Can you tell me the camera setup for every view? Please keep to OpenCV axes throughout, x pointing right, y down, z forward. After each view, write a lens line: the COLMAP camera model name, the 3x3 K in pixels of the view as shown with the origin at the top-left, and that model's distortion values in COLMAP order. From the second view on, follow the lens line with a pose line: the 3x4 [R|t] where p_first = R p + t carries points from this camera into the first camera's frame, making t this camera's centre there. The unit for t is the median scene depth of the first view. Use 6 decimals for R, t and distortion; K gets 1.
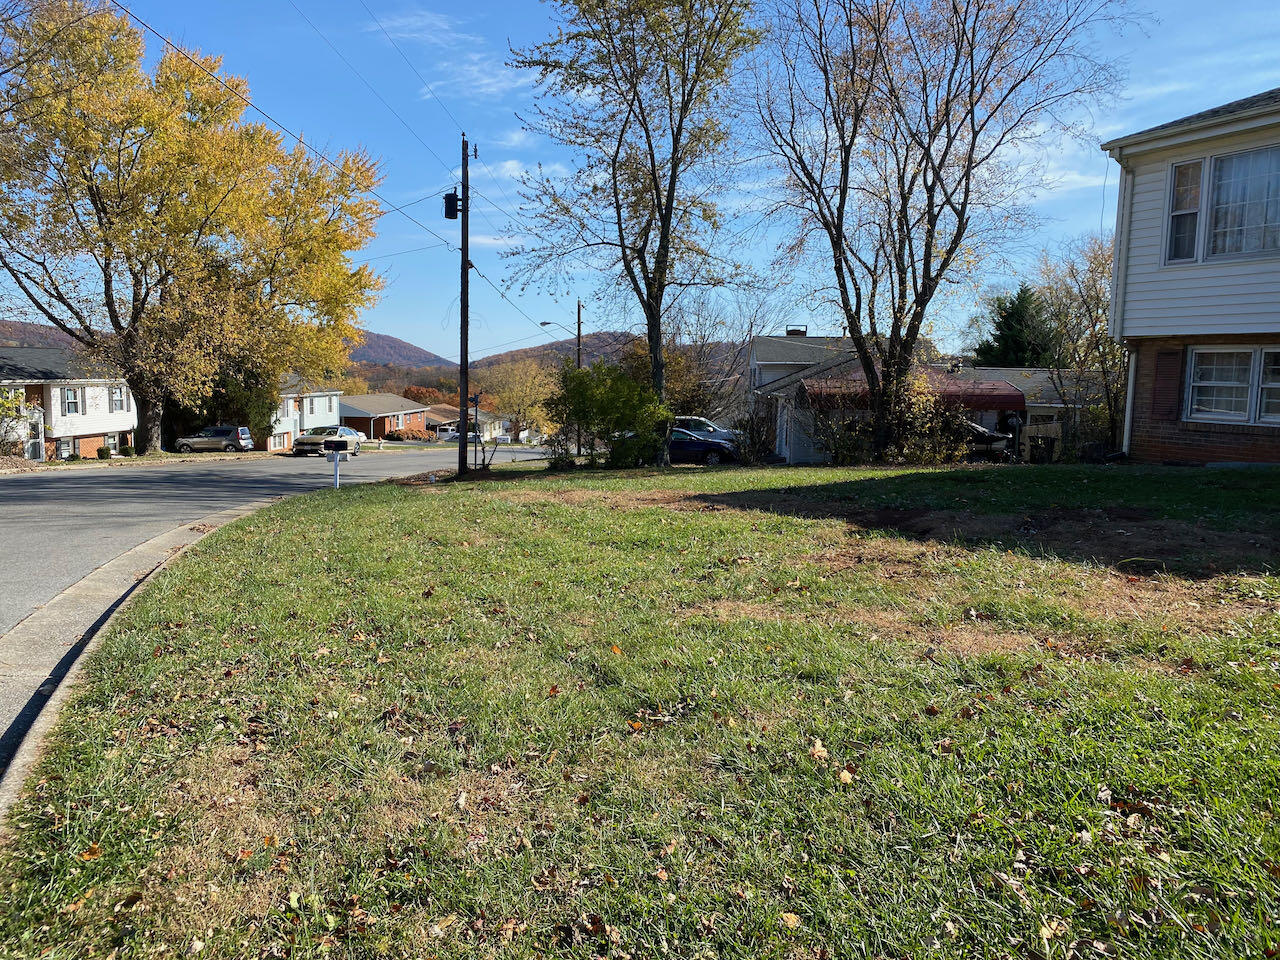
lens RADIAL K [[965.6, 0, 636.9], [0, 965.6, 479.3], [0, 0, 1]] dist [0.017184, -0.015004]
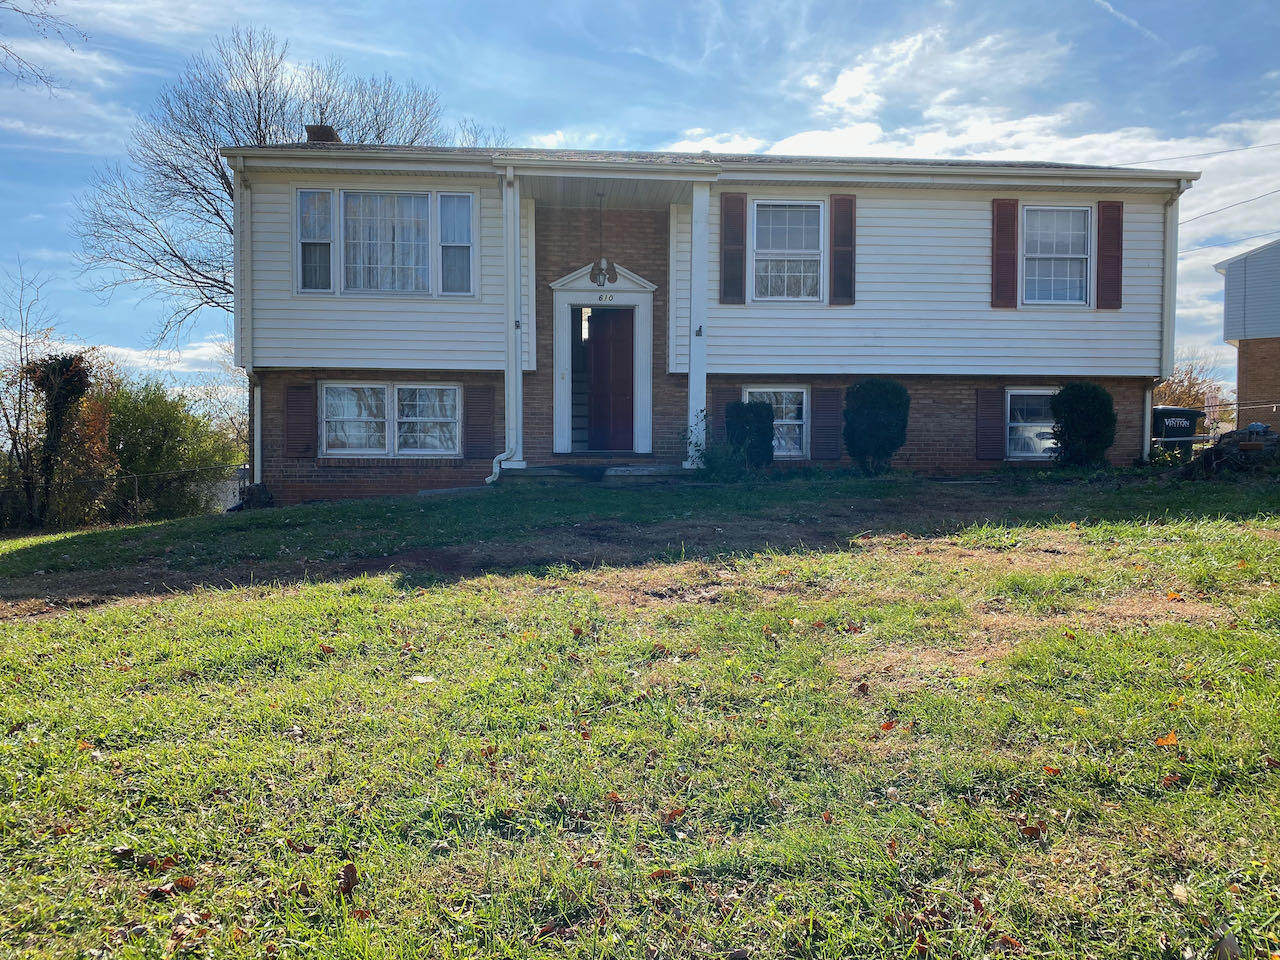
lens RADIAL K [[965.6, 0, 636.9], [0, 965.6, 479.3], [0, 0, 1]] dist [0.017184, -0.015004]
pose [[0.369156, -0.036263, 0.928660, -0.221996], [0.107229, 0.994227, -0.003802, -0.001607], [-0.923161, 0.100983, 0.370913, 0.371642]]
